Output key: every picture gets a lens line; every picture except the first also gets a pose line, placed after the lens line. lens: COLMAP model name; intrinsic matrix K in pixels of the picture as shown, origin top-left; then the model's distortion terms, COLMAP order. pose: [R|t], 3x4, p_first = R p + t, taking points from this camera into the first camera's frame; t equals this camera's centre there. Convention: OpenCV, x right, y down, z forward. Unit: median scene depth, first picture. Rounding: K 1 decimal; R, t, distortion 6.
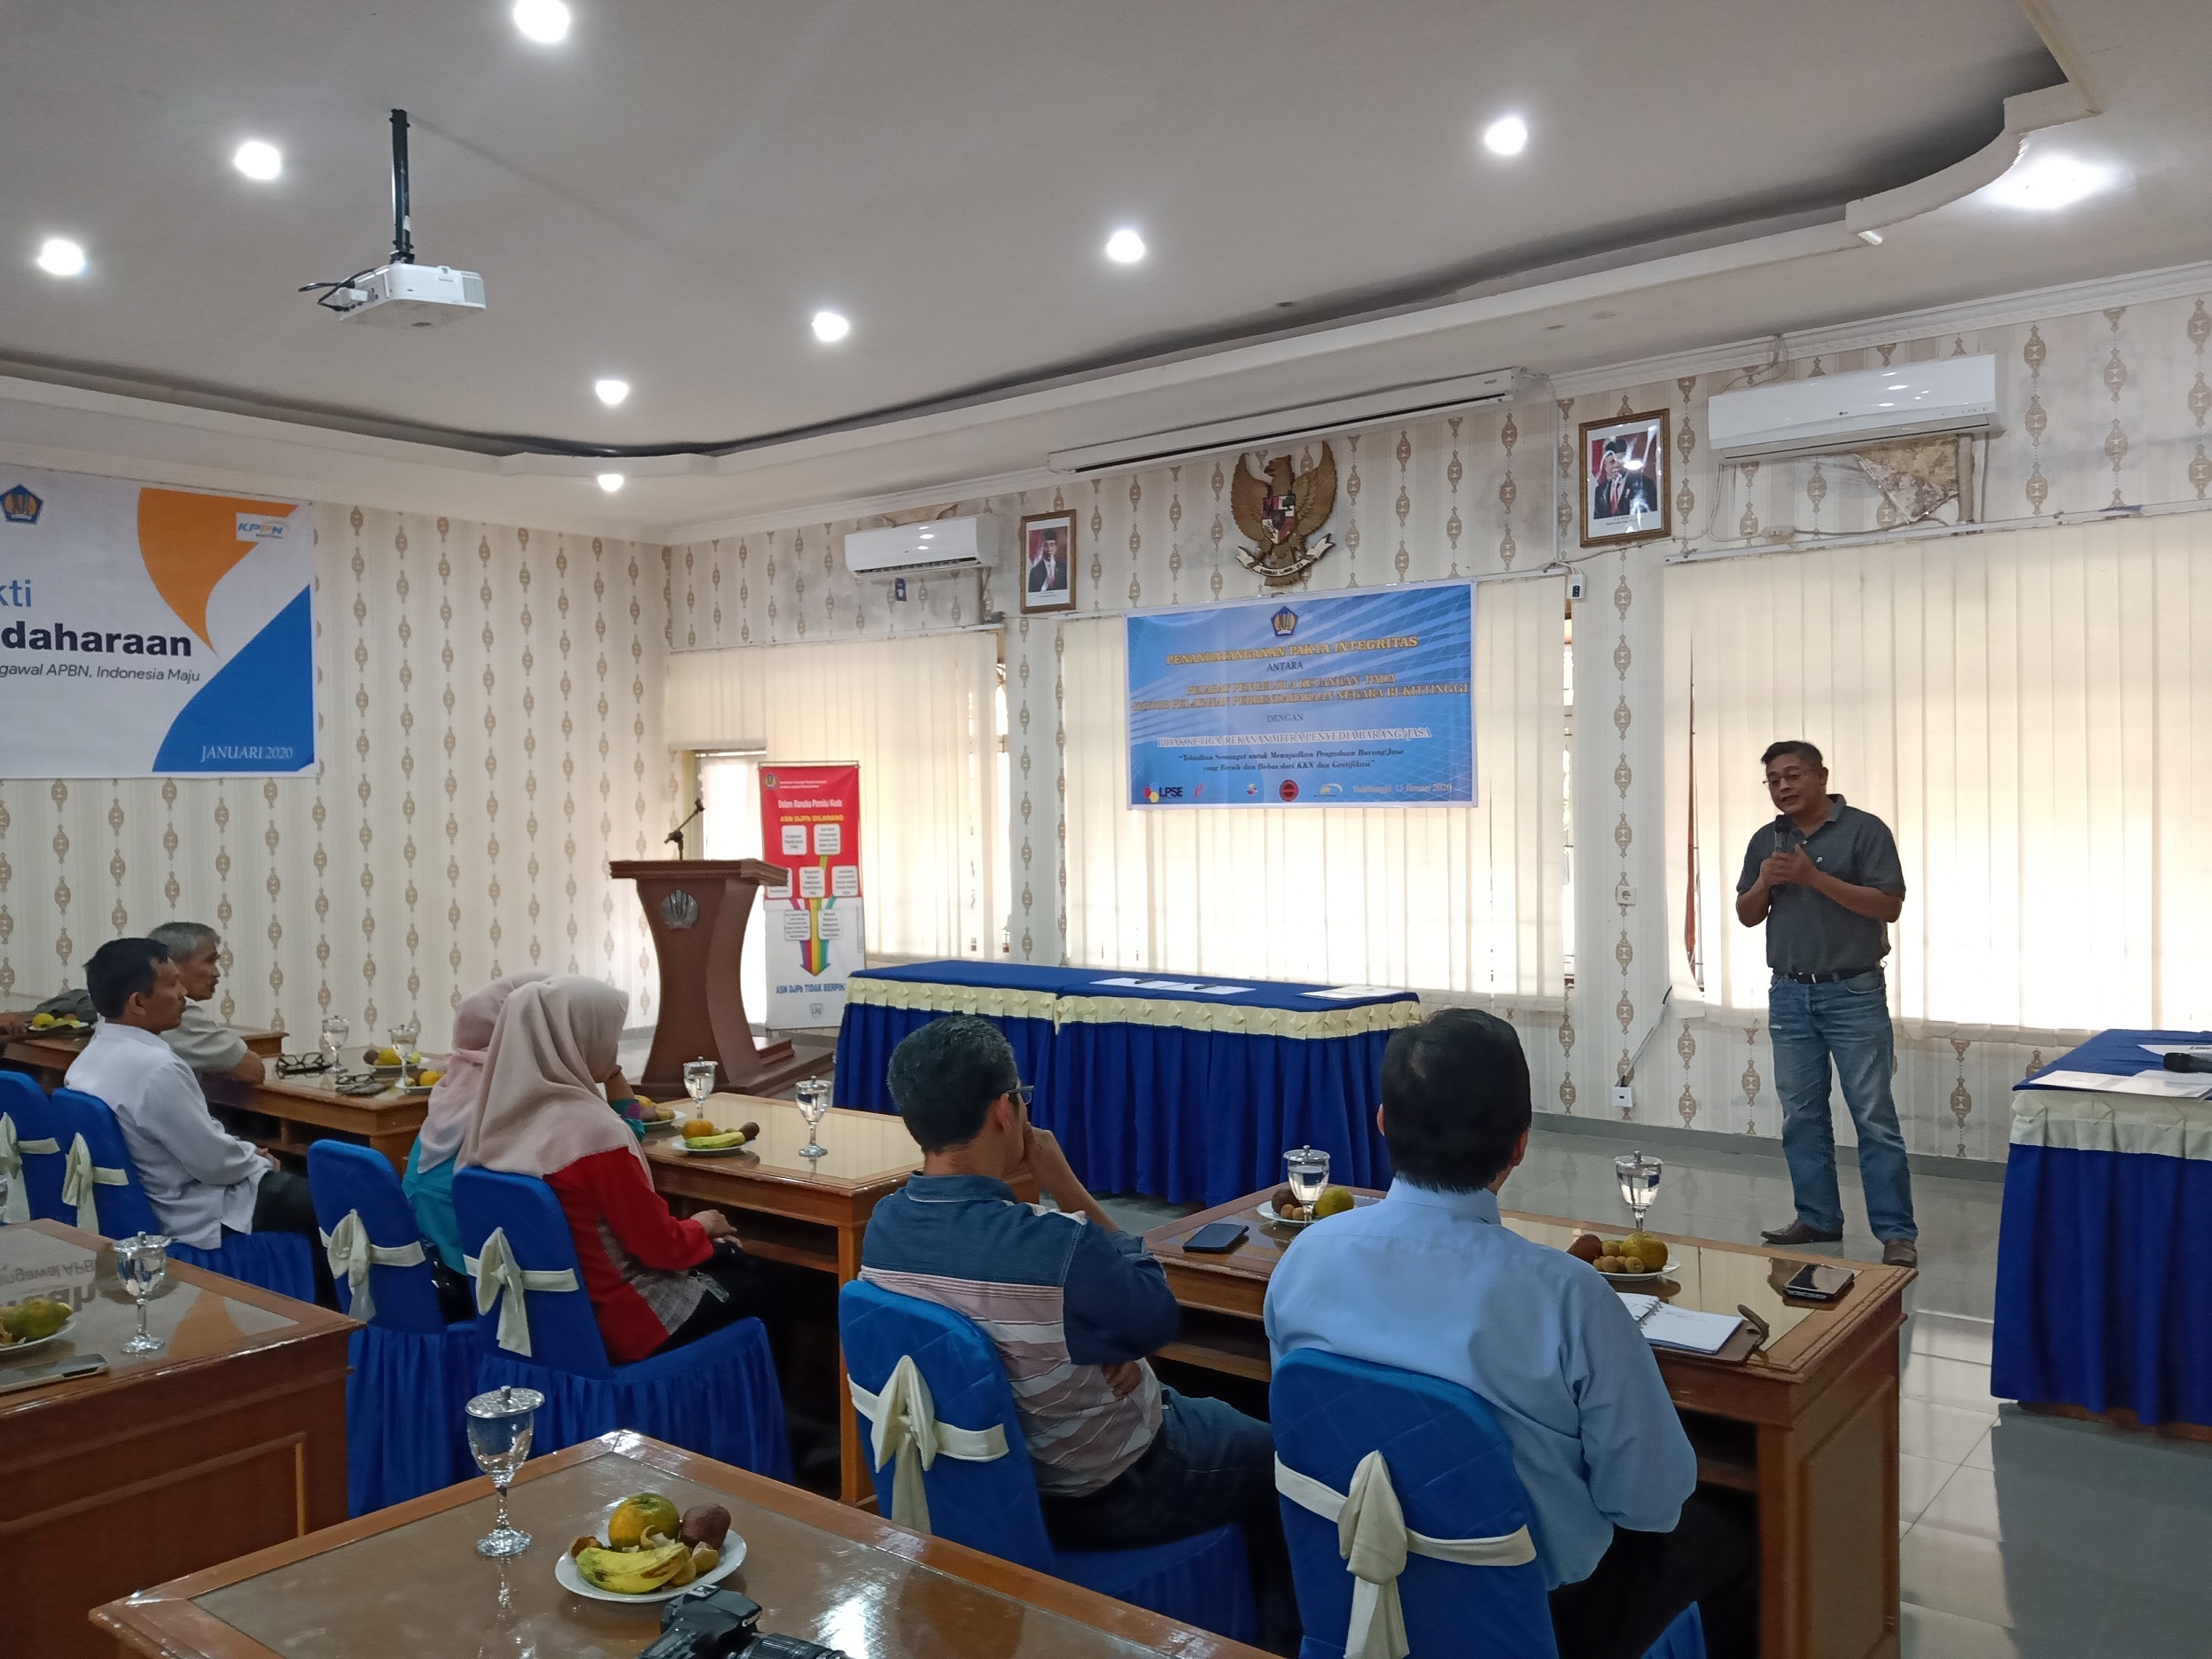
lens RADIAL K [[1758.2, 0, 1090.2], [0, 1758.2, 849.7], [0, 0, 1]] dist [0.108191, -0.185762]
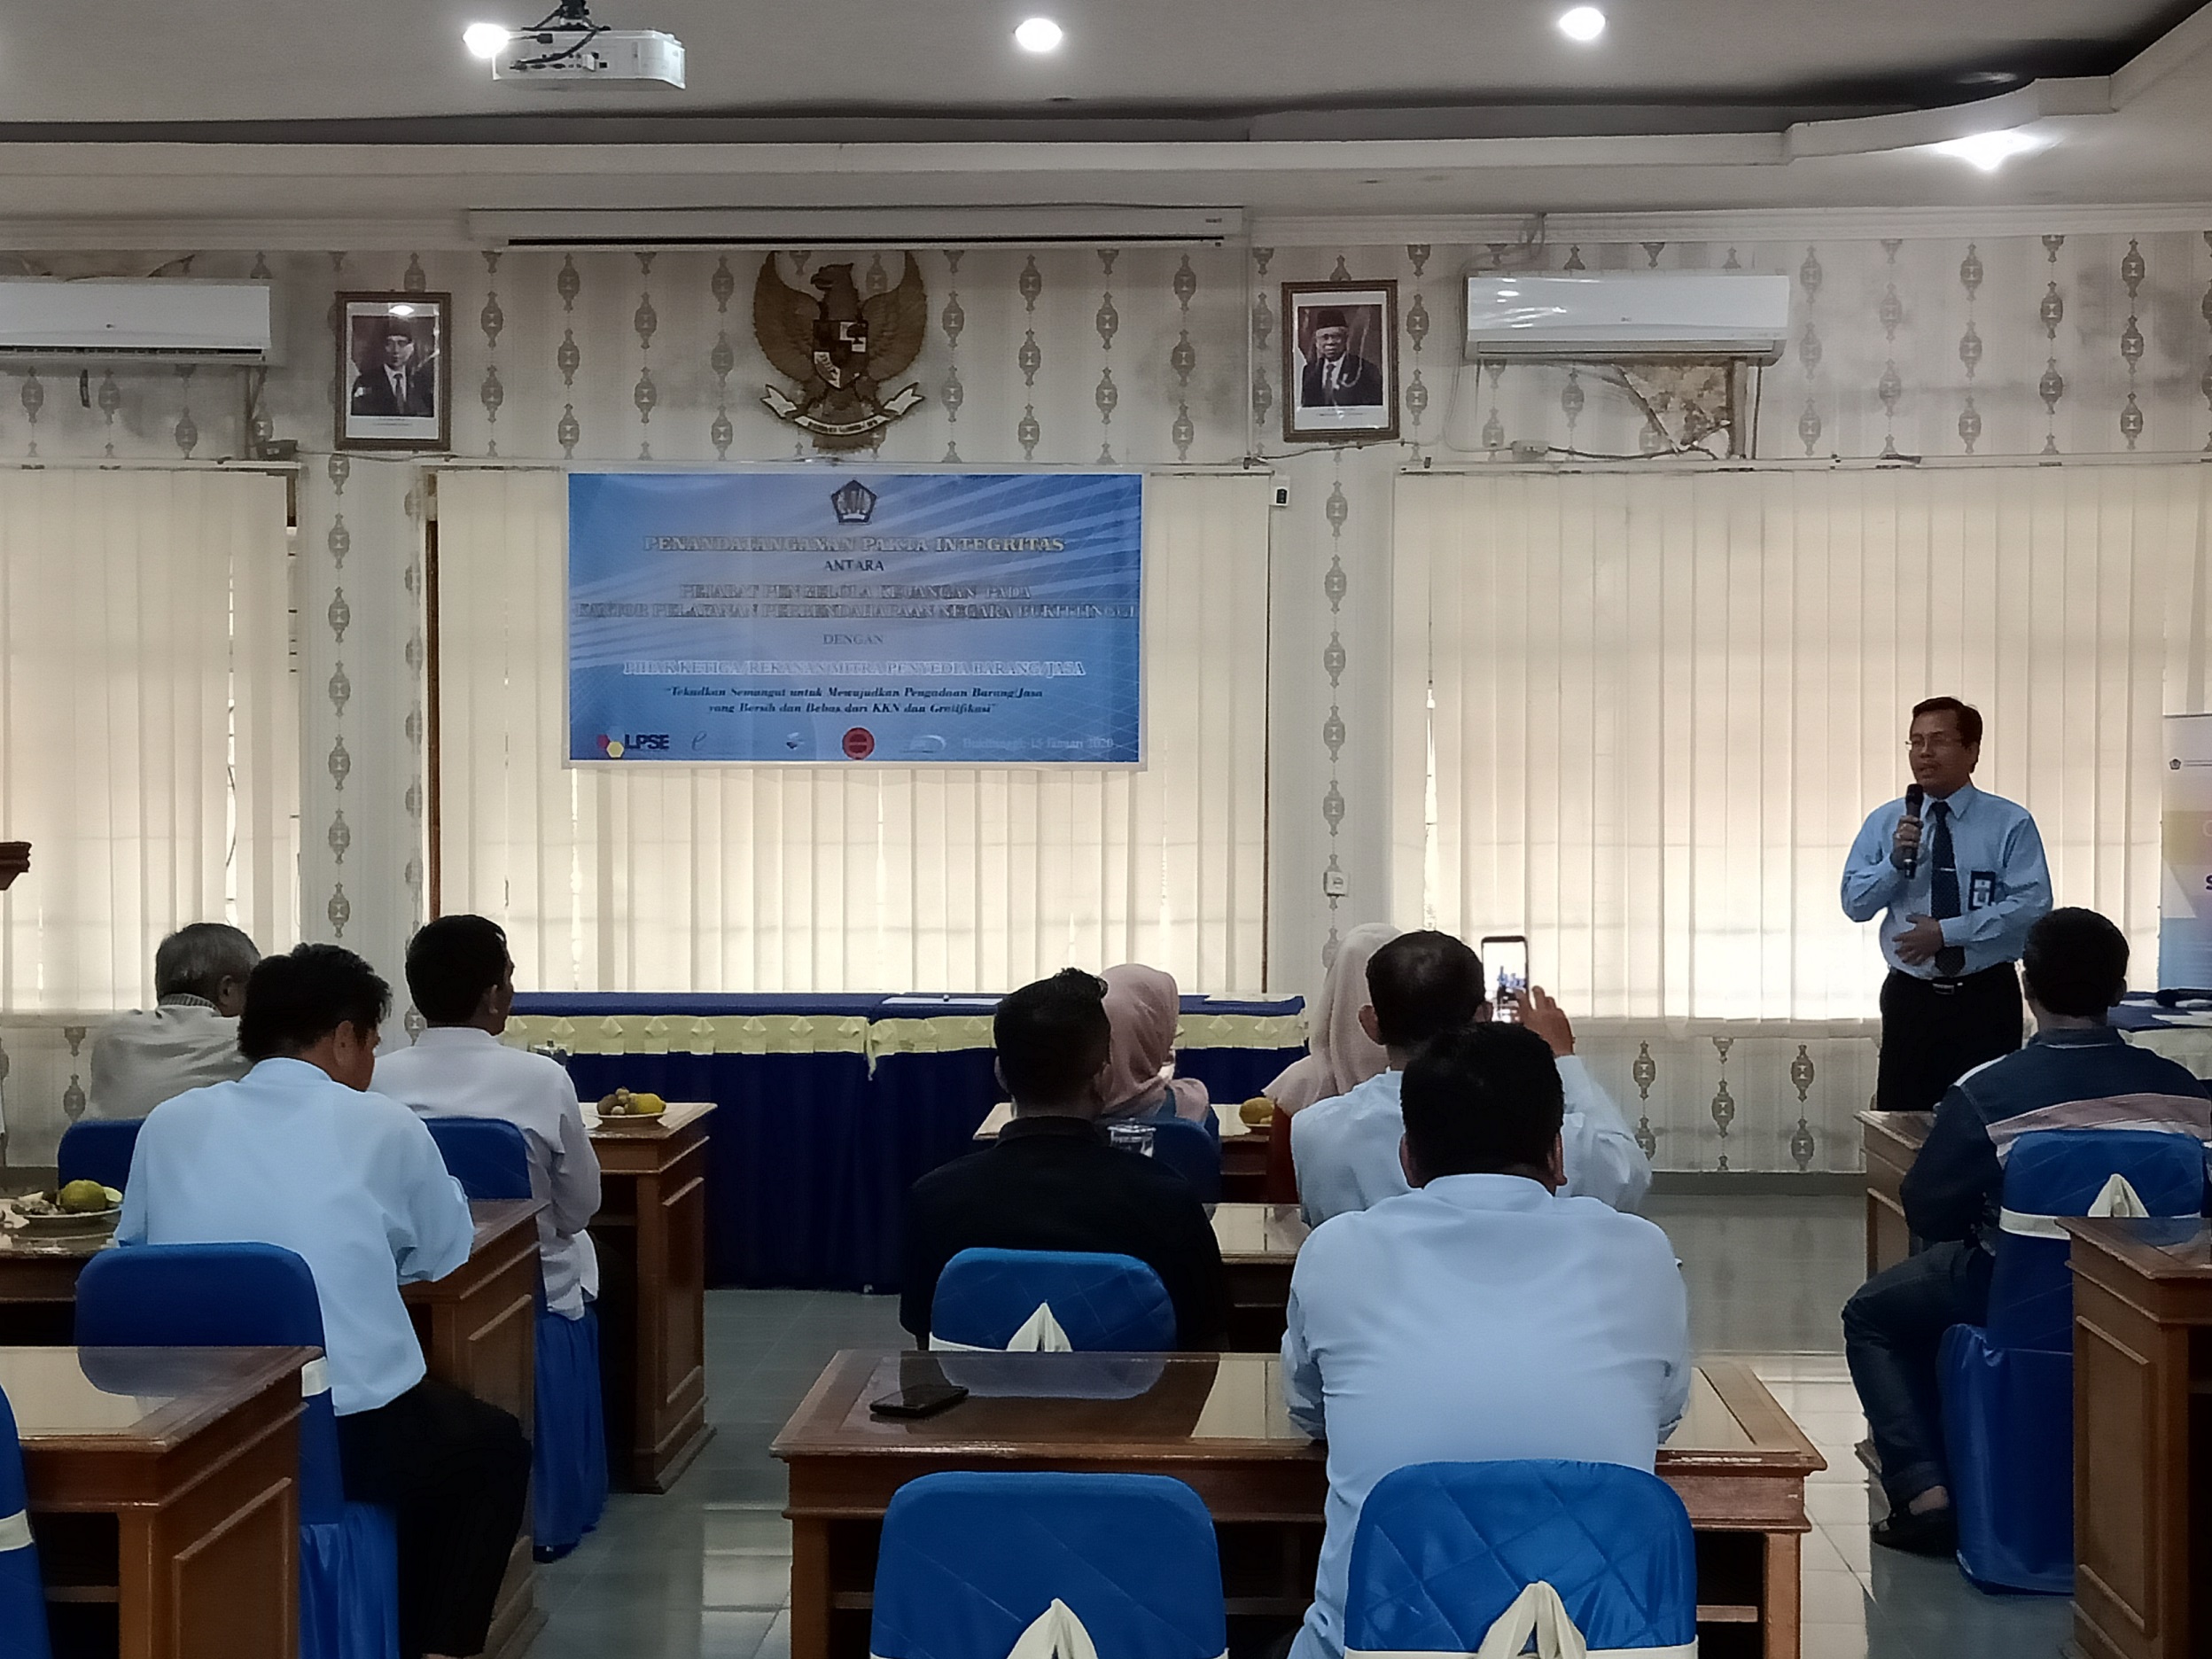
lens RADIAL K [[3530.6, 0, 1097.0], [0, 3530.6, 861.7], [0, 0, 1]] dist [0.121473, 0.000000]
pose [[0.804033, -0.002173, 0.594581, -0.651695], [0.003767, 0.999992, -0.001440, 0.016027], [-0.594573, 0.003398, 0.804035, -0.186503]]
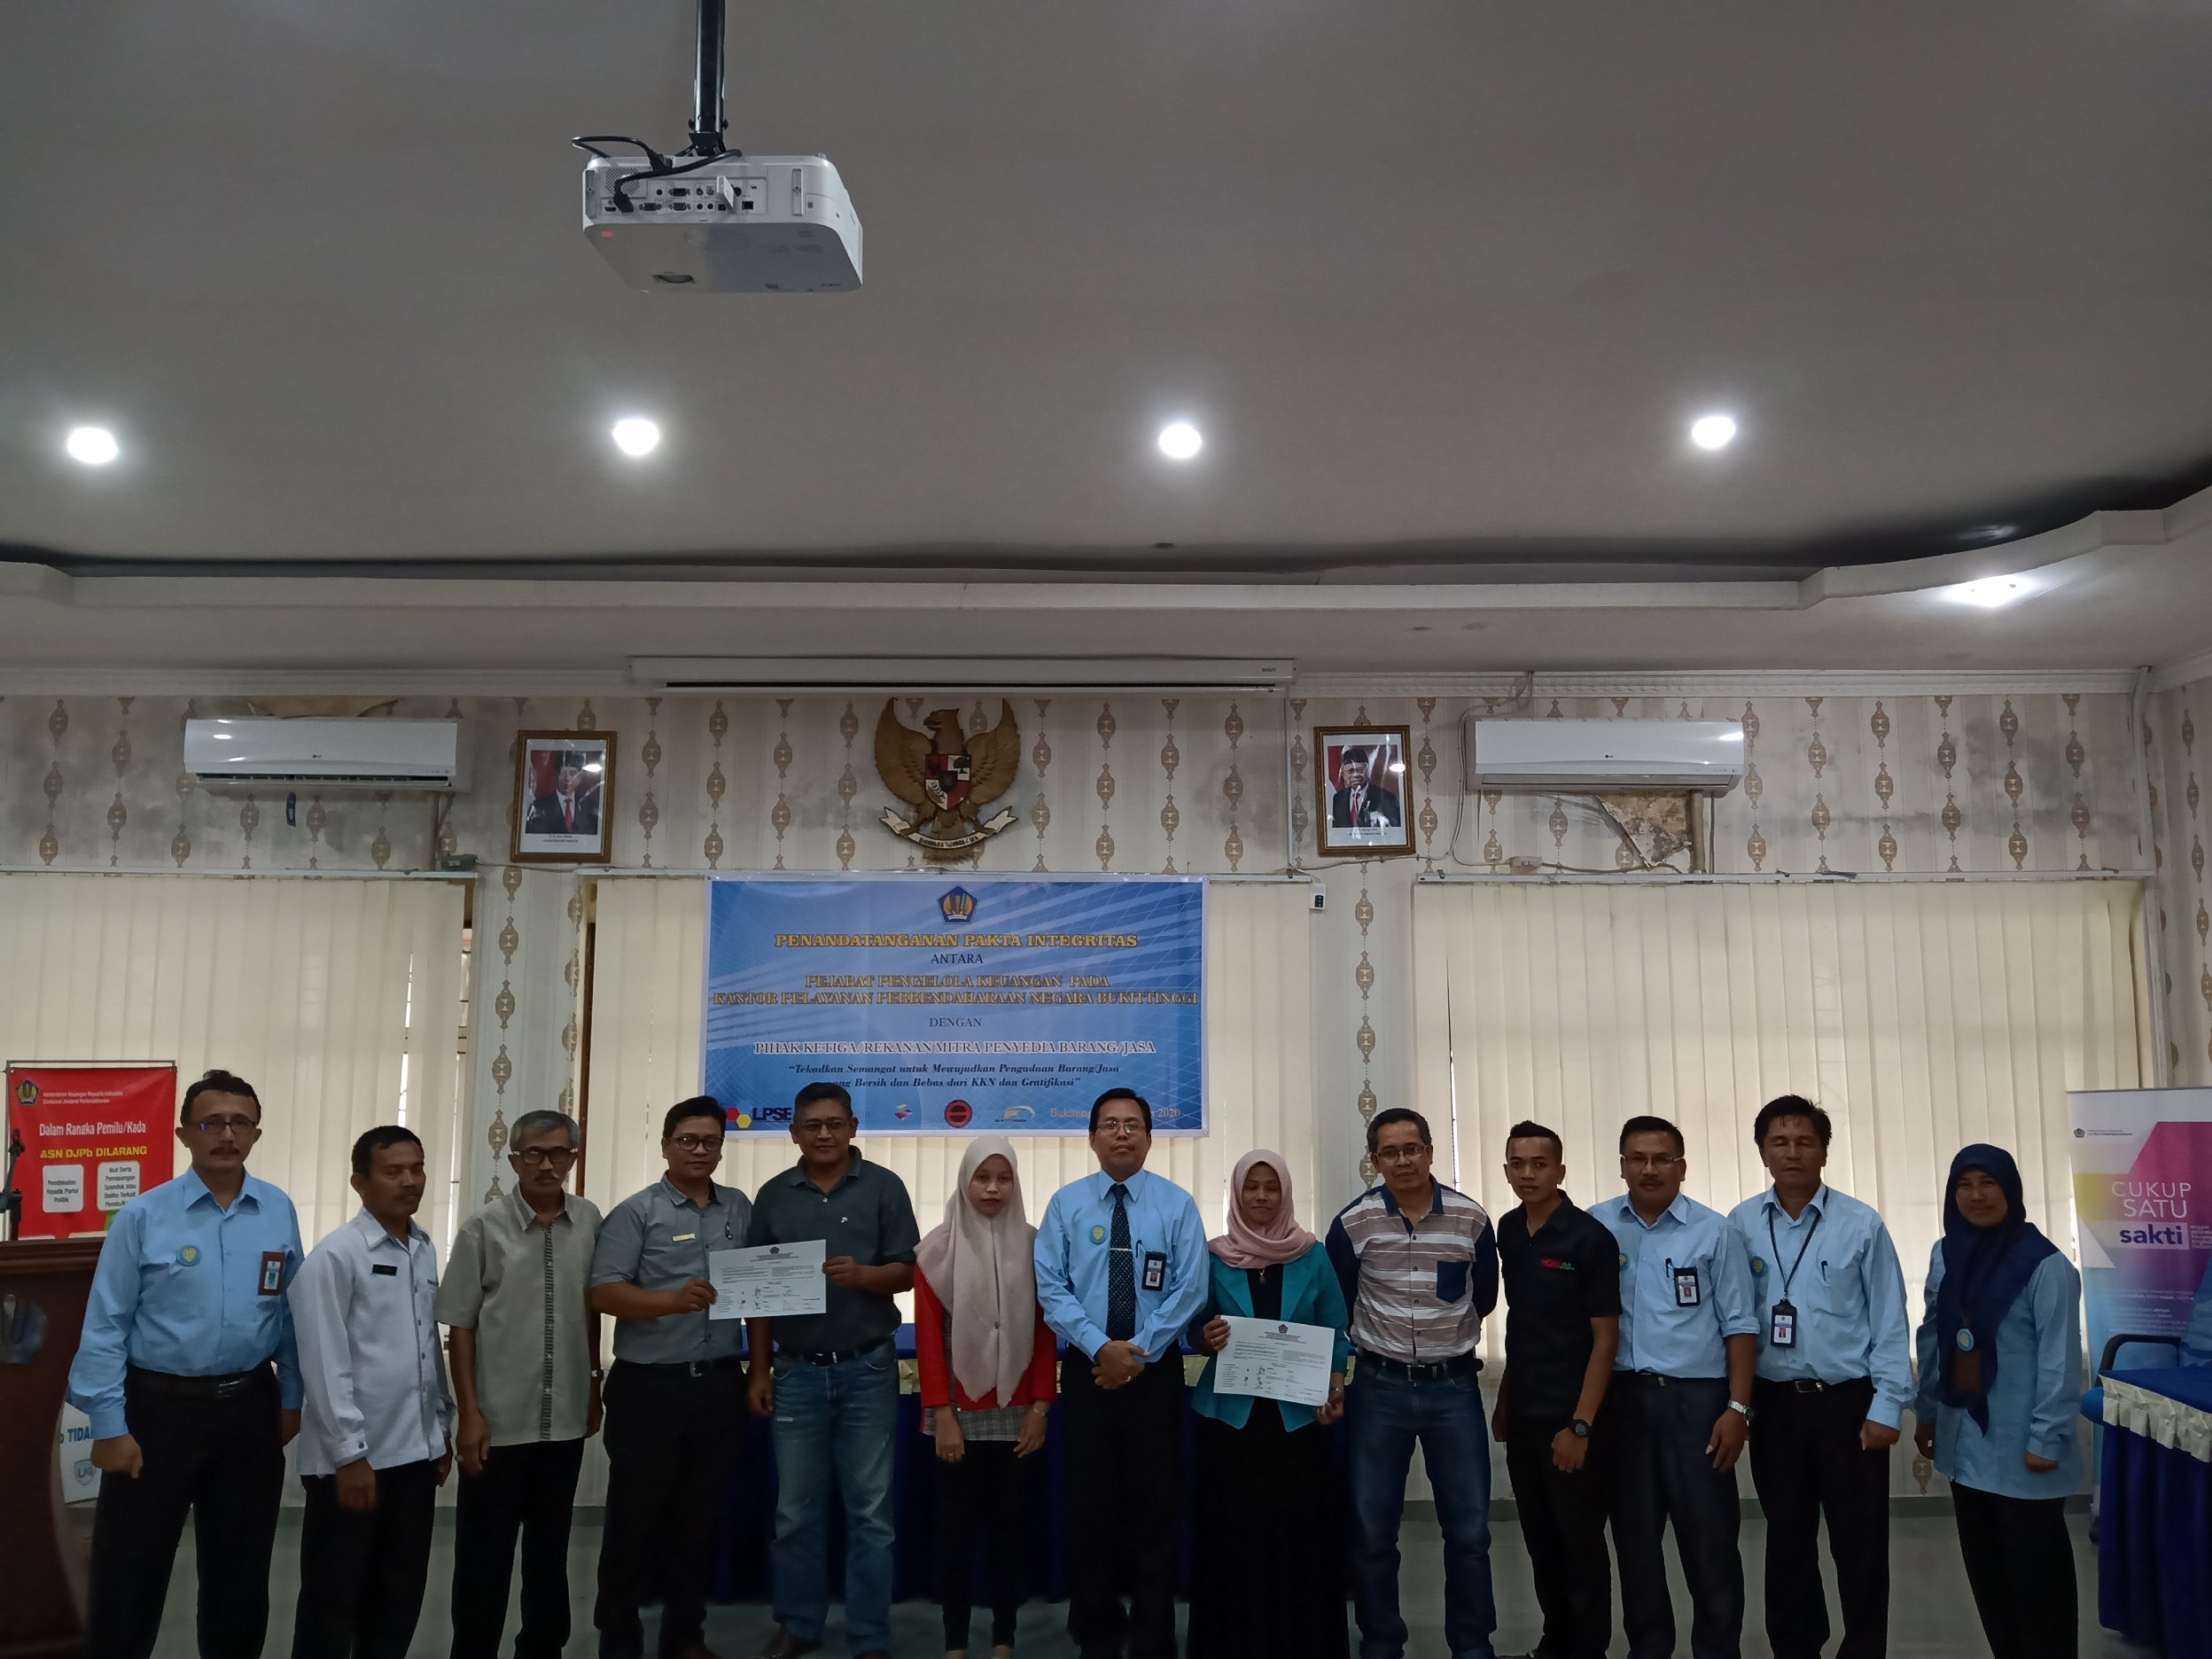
lens RADIAL K [[1758.2, 0, 1112.2], [0, 1758.2, 824.3], [0, 0, 1]] dist [0.108191, -0.185762]
pose [[0.765827, 0.099918, 0.635237, -0.361271], [0.007745, 0.986349, -0.164483, -0.031227], [-0.643000, 0.130886, 0.754599, 0.333356]]
